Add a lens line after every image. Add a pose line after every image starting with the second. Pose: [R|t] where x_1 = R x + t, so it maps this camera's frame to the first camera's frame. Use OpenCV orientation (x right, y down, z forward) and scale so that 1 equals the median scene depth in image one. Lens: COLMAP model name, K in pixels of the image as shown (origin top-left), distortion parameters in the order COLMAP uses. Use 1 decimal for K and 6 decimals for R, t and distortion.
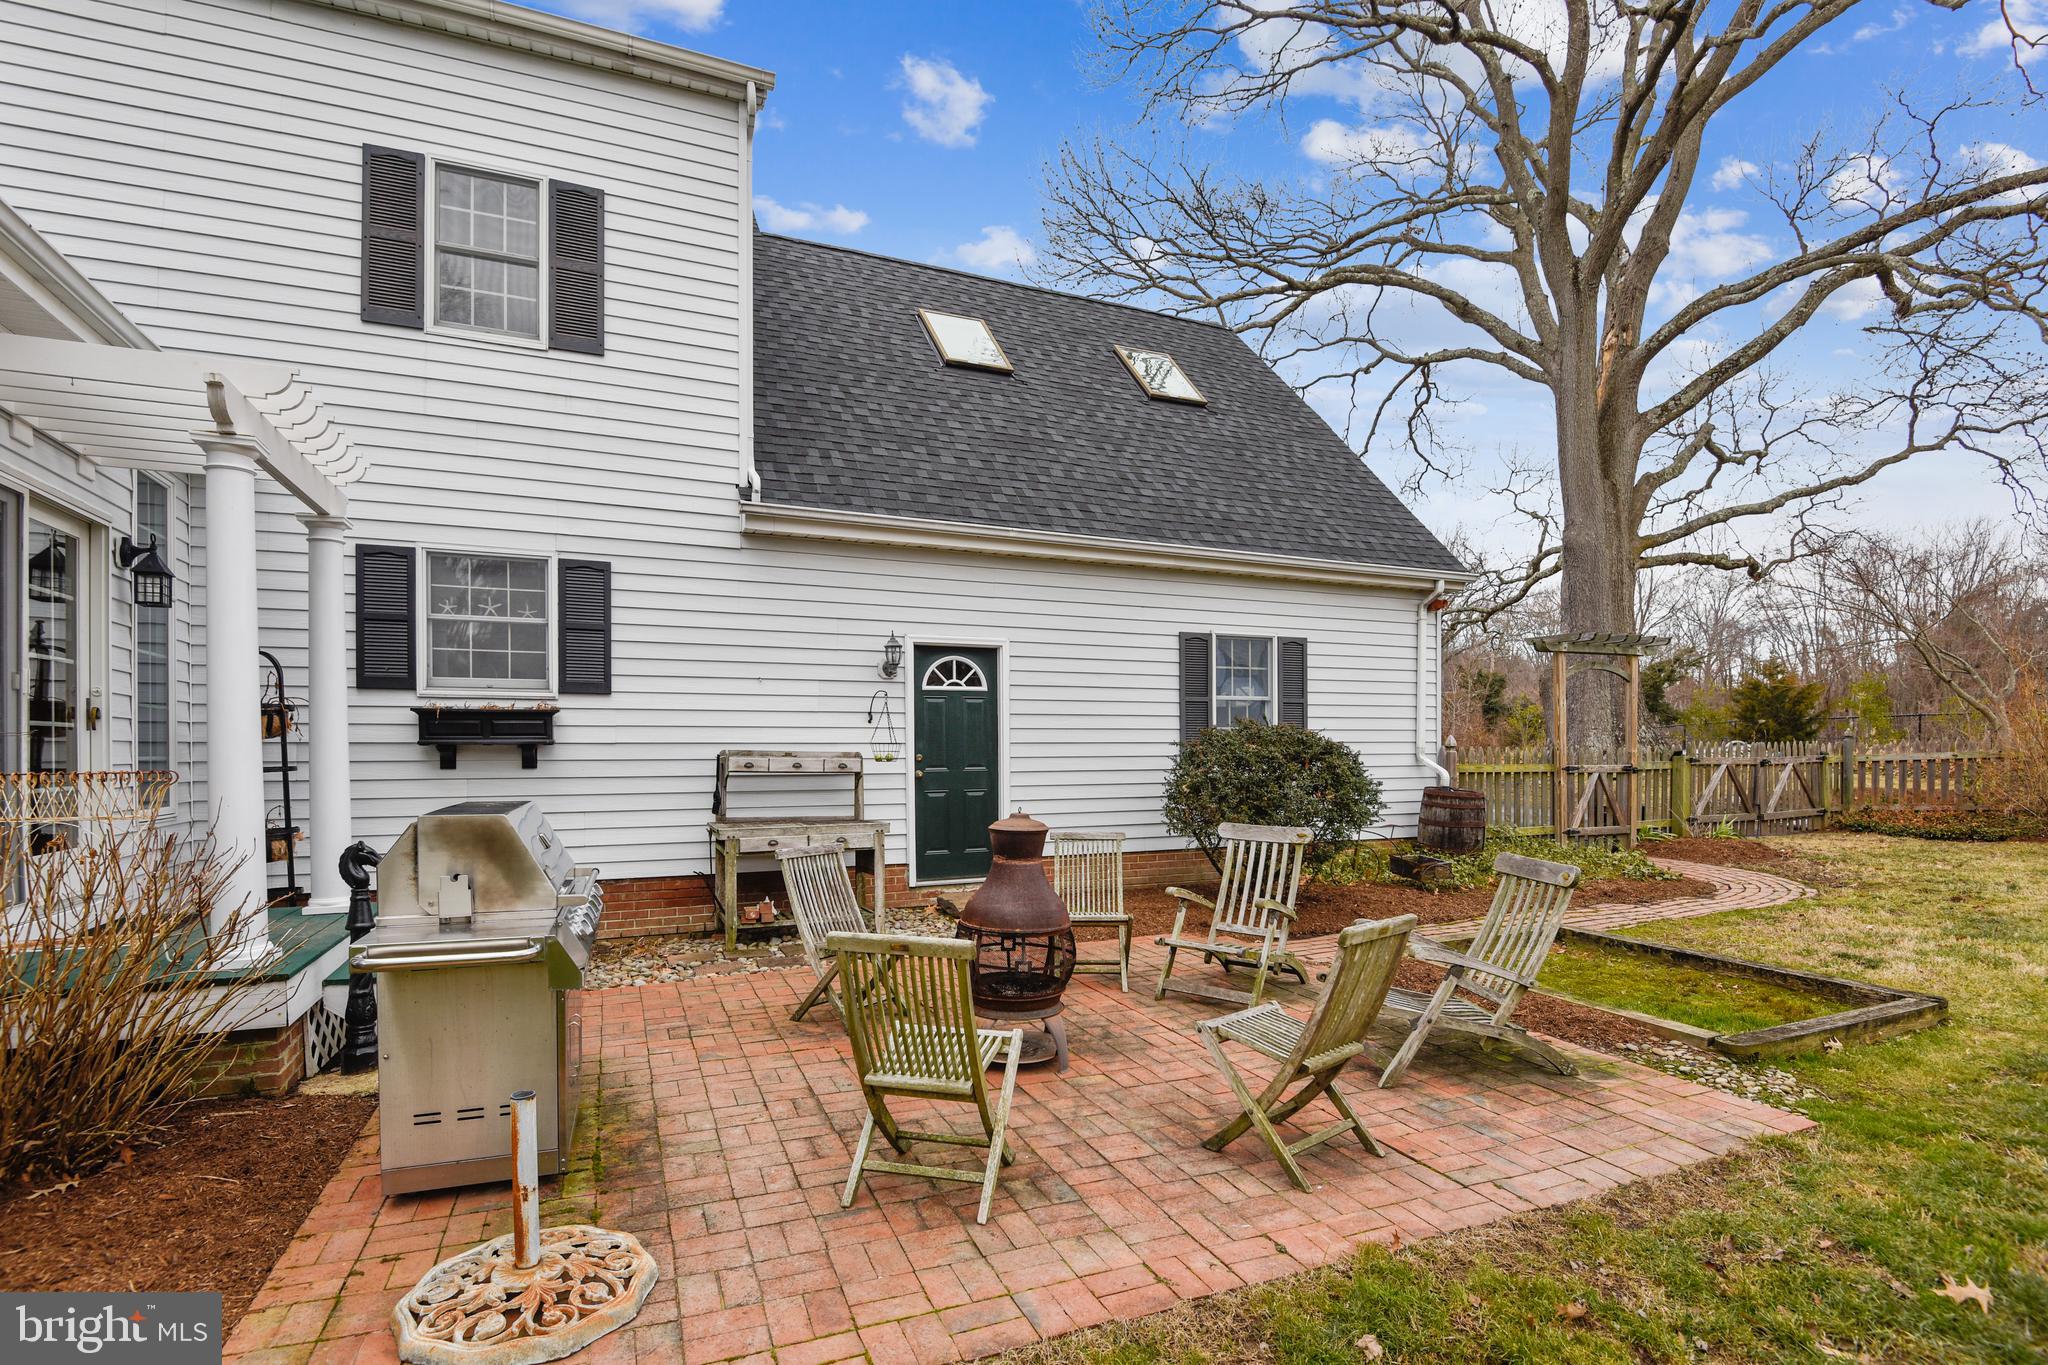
lens RADIAL K [[972.9, 0, 1020.9], [0, 972.9, 760.8], [0, 0, 1]] dist [0.015990, -0.031188]
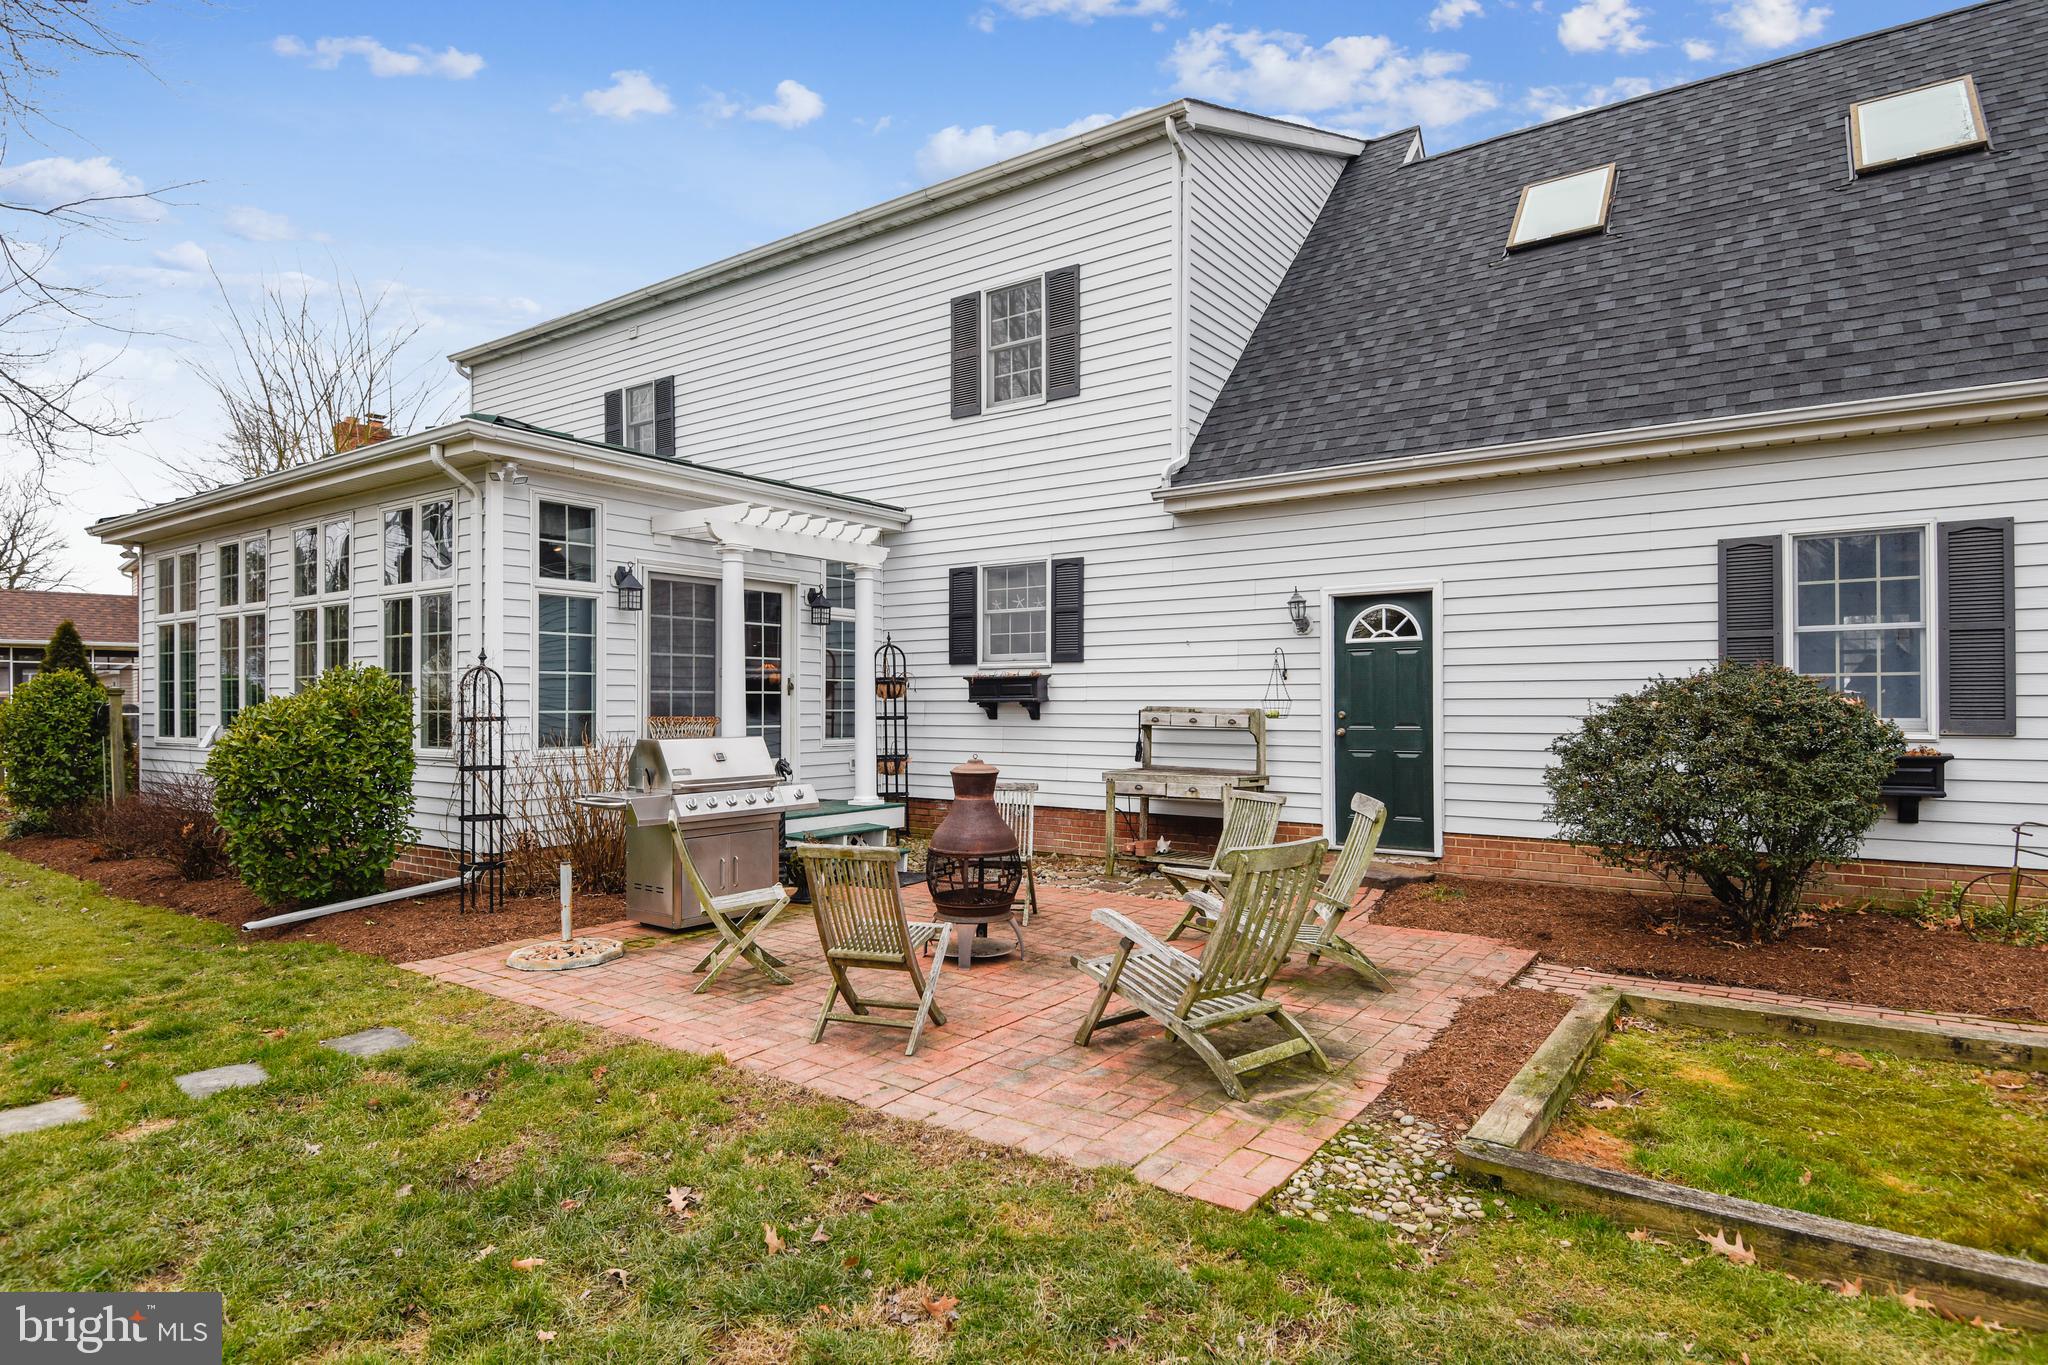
lens RADIAL K [[1103.9, 0, 1020.7], [0, 1103.9, 696.0], [0, 0, 1]] dist [0.035470, -0.041924]
pose [[0.510655, -0.004324, -0.859775, 0.662173], [-0.009483, 0.999898, -0.010661, -0.007109], [0.859734, 0.013598, 0.510562, 0.177504]]
